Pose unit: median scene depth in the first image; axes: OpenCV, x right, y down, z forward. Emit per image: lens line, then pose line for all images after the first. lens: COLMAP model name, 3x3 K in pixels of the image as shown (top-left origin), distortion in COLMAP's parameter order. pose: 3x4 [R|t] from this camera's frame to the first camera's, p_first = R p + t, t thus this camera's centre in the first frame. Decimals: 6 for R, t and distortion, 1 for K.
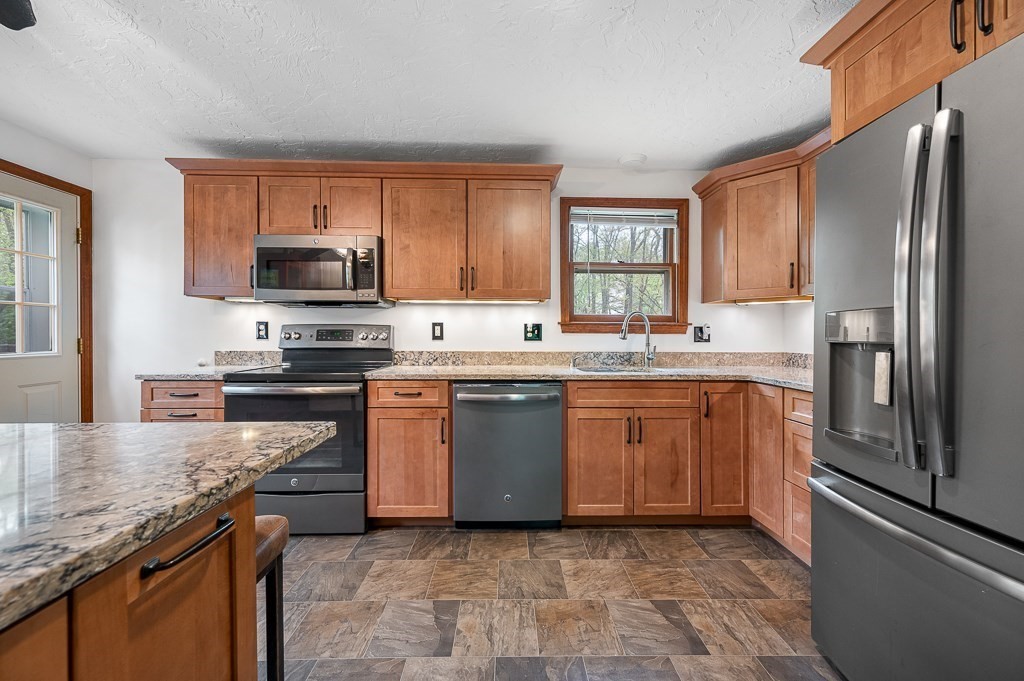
lens RADIAL K [[425.9, 0, 536.2], [0, 425.9, 339.0], [0, 0, 1]] dist [0.000798, -0.000627]
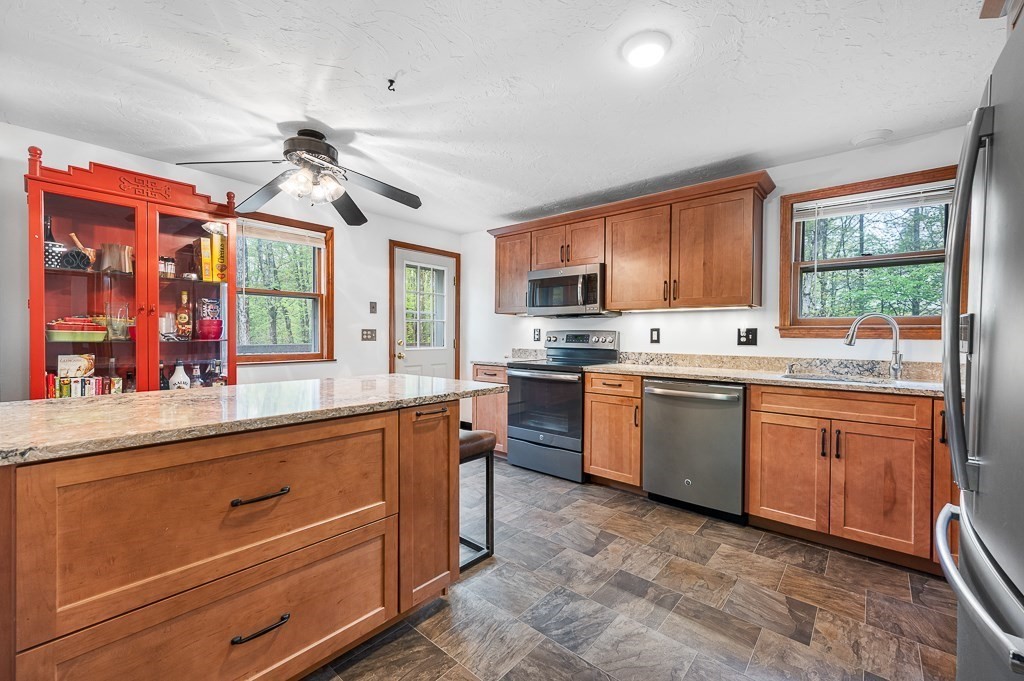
lens RADIAL K [[425.9, 0, 496.0], [0, 425.9, 346.6], [0, 0, 1]] dist [0.000798, -0.000627]
pose [[0.715667, 0.019292, -0.698176, 0.309159], [-0.010493, 0.999803, 0.016871, -0.004143], [0.698363, -0.004748, 0.715728, -0.154722]]
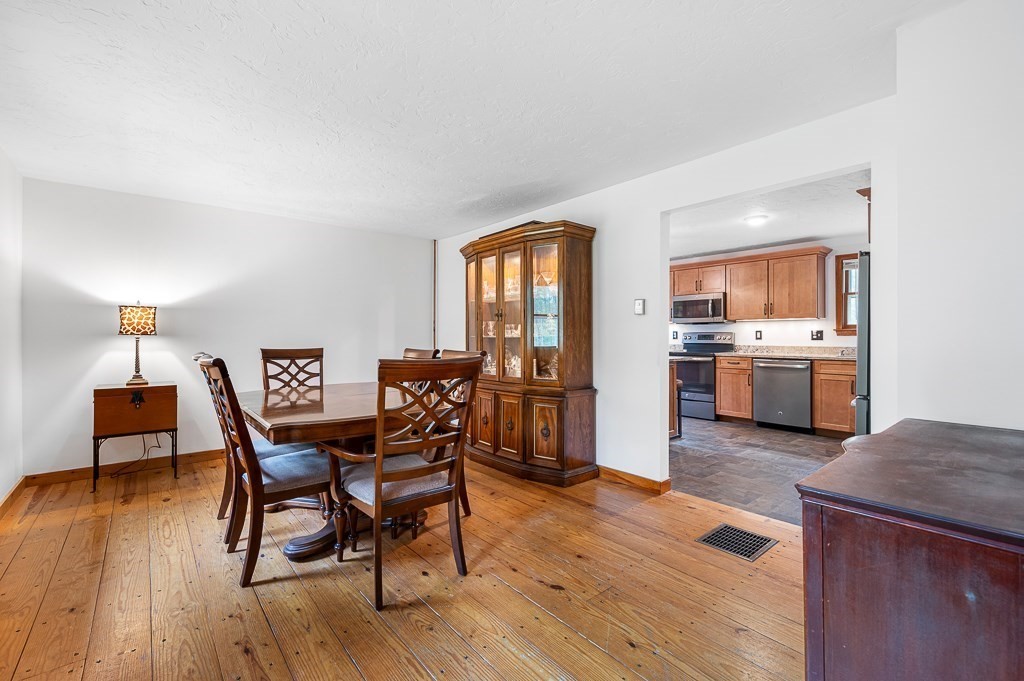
lens RADIAL K [[438.9, 0, 504.9], [0, 438.9, 338.5], [0, 0, 1]] dist [0.005354, 0.000462]
pose [[0.599833, 0.000027, -0.800125, 0.757209], [-0.005698, 0.999975, -0.004238, 0.013531], [0.800105, 0.007101, 0.599818, -1.246095]]
